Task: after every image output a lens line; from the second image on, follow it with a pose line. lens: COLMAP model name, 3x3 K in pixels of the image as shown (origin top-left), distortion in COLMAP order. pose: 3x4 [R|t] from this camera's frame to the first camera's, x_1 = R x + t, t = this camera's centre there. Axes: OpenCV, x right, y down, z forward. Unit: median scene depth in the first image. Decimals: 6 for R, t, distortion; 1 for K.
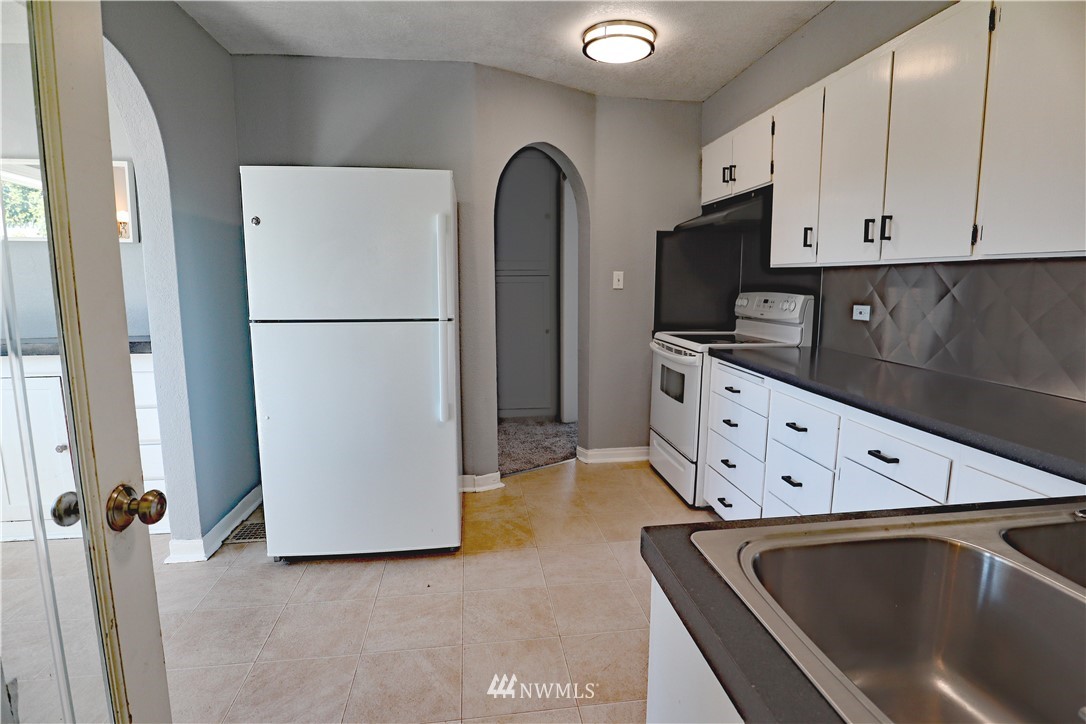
lens RADIAL K [[547.2, 0, 543.7], [0, 547.2, 357.4], [0, 0, 1]] dist [-0.041257, 0.007857]
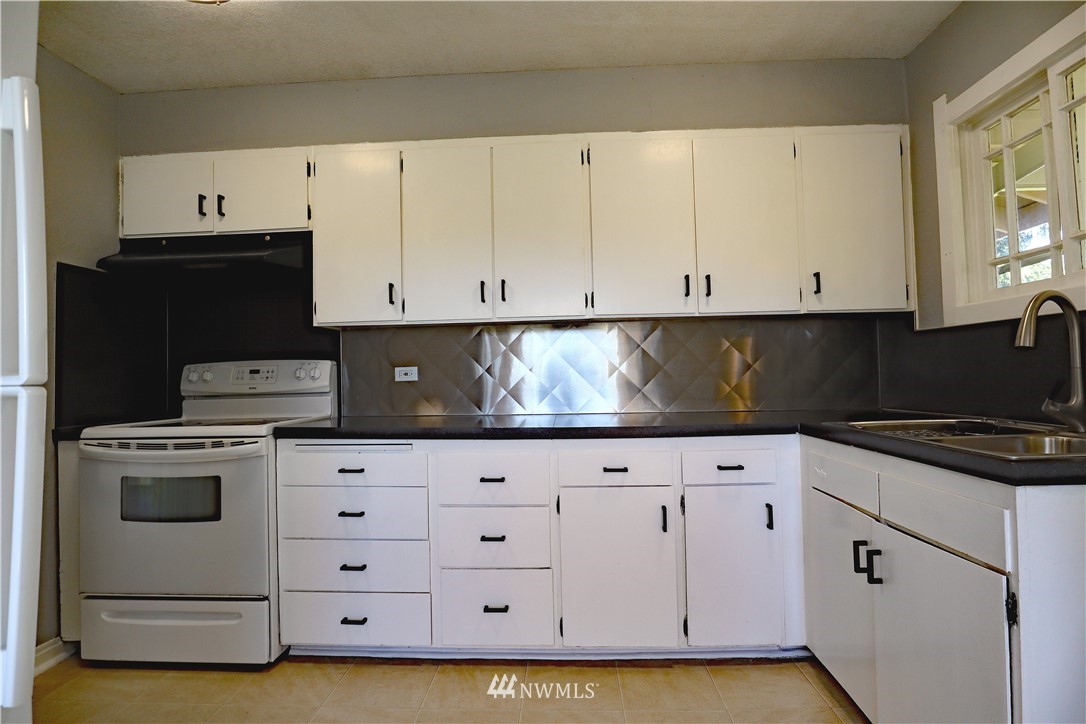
lens RADIAL K [[547.2, 0, 543.7], [0, 547.2, 357.4], [0, 0, 1]] dist [-0.041257, 0.007857]
pose [[0.187193, 0.026458, 0.981967, -0.332541], [0.158450, 0.985734, -0.056765, -0.012230], [-0.969460, 0.166219, 0.180331, 0.487597]]
